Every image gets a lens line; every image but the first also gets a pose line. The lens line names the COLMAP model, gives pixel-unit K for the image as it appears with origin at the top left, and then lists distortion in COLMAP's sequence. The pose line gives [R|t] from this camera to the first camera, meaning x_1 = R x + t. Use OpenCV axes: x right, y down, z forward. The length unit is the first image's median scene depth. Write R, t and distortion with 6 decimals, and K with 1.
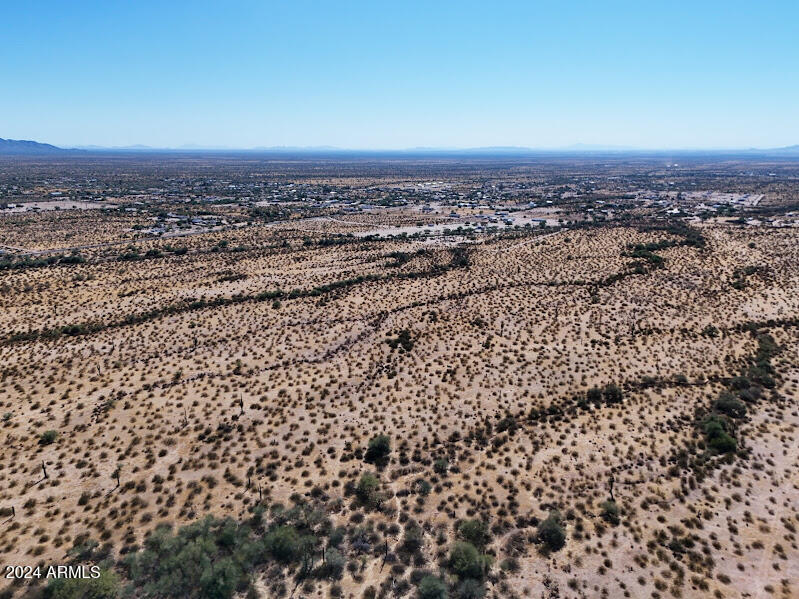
lens RADIAL K [[591.8, 0, 398.6], [0, 591.8, 298.3], [0, 0, 1]] dist [0.040273, -0.019928]
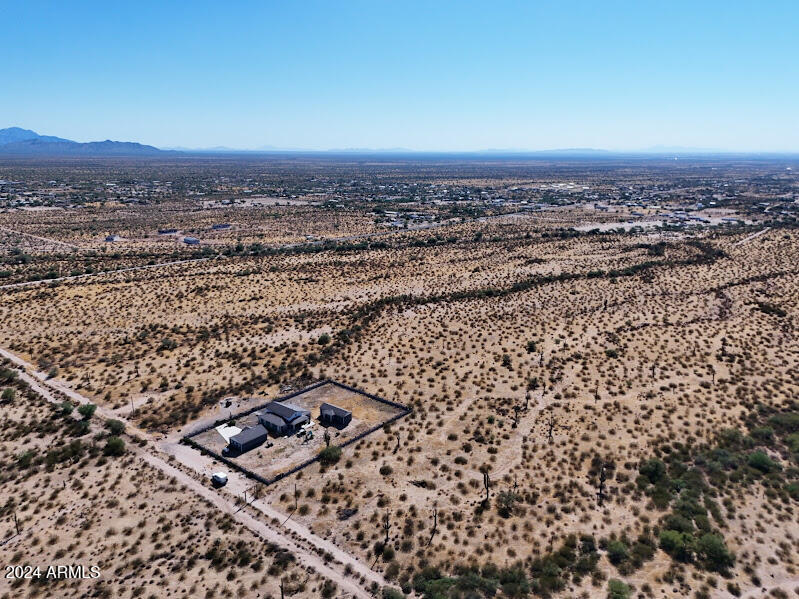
lens RADIAL K [[591.8, 0, 403.6], [0, 591.8, 304.3], [0, 0, 1]] dist [0.040273, -0.019928]
pose [[0.993339, 0.031931, -0.110720, -0.779828], [-0.031157, 0.999477, 0.008714, 0.097705], [0.110941, -0.005206, 0.993813, -0.407093]]
